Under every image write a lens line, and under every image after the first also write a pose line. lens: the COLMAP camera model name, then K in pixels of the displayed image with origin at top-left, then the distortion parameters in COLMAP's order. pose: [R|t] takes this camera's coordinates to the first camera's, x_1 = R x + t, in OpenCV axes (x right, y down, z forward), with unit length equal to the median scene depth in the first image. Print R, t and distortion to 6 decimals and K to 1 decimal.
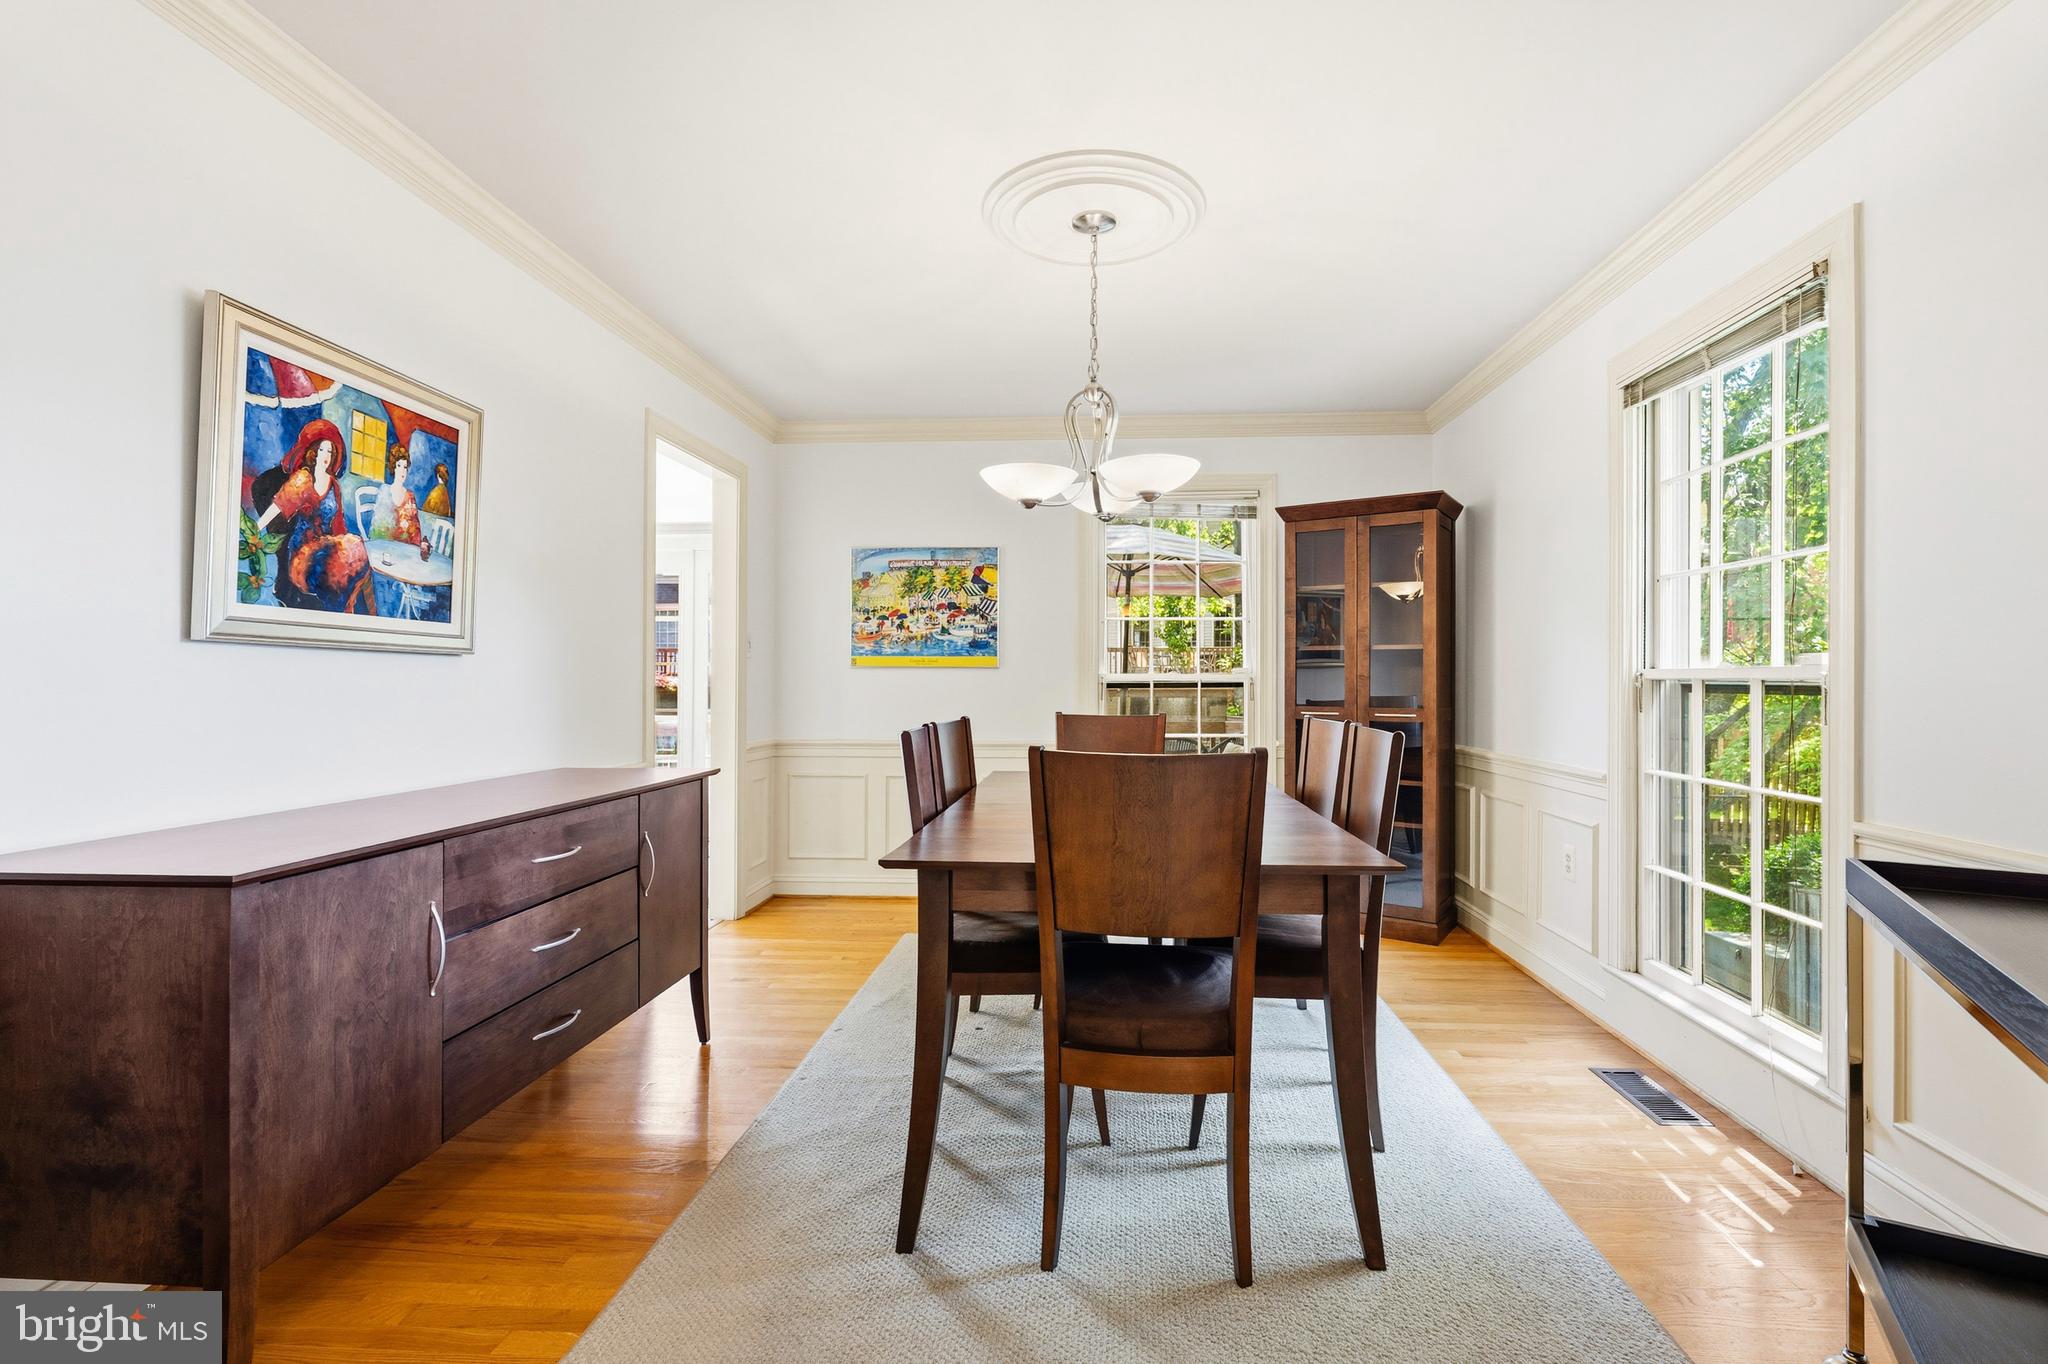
lens RADIAL K [[922.4, 0, 1028.1], [0, 922.4, 669.3], [0, 0, 1]] dist [-0.003228, 0.000412]
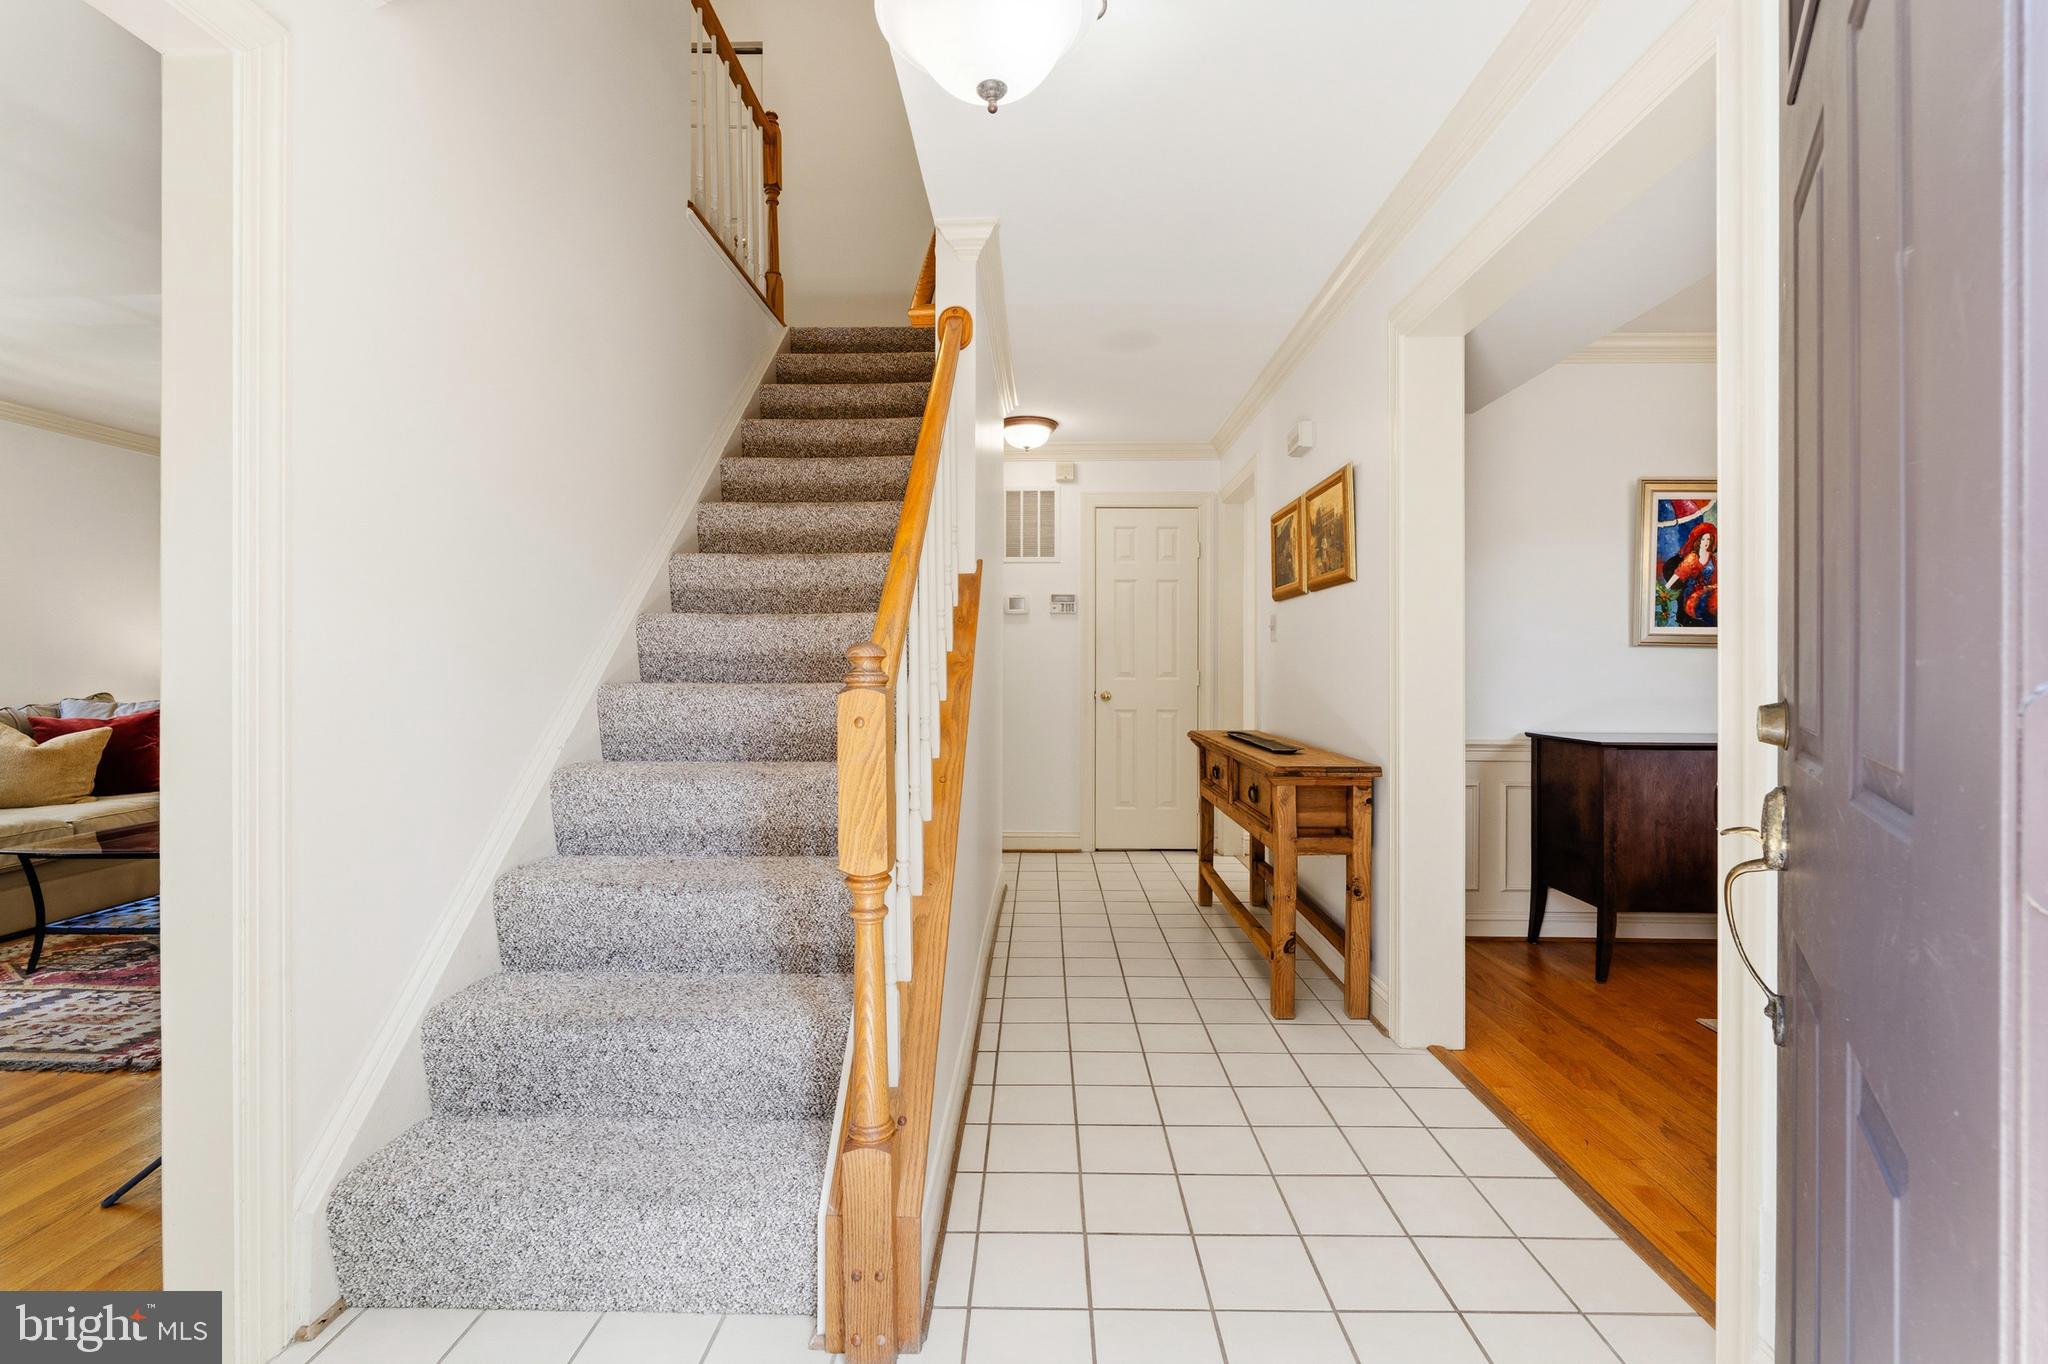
lens RADIAL K [[922.4, 0, 1022.2], [0, 922.4, 669.7], [0, 0, 1]] dist [-0.003228, 0.000412]
pose [[0.040351, 0.006073, -0.999167, 1.094141], [0.008022, 0.999947, 0.006402, -0.001352], [0.999153, -0.008274, 0.040300, -0.469129]]
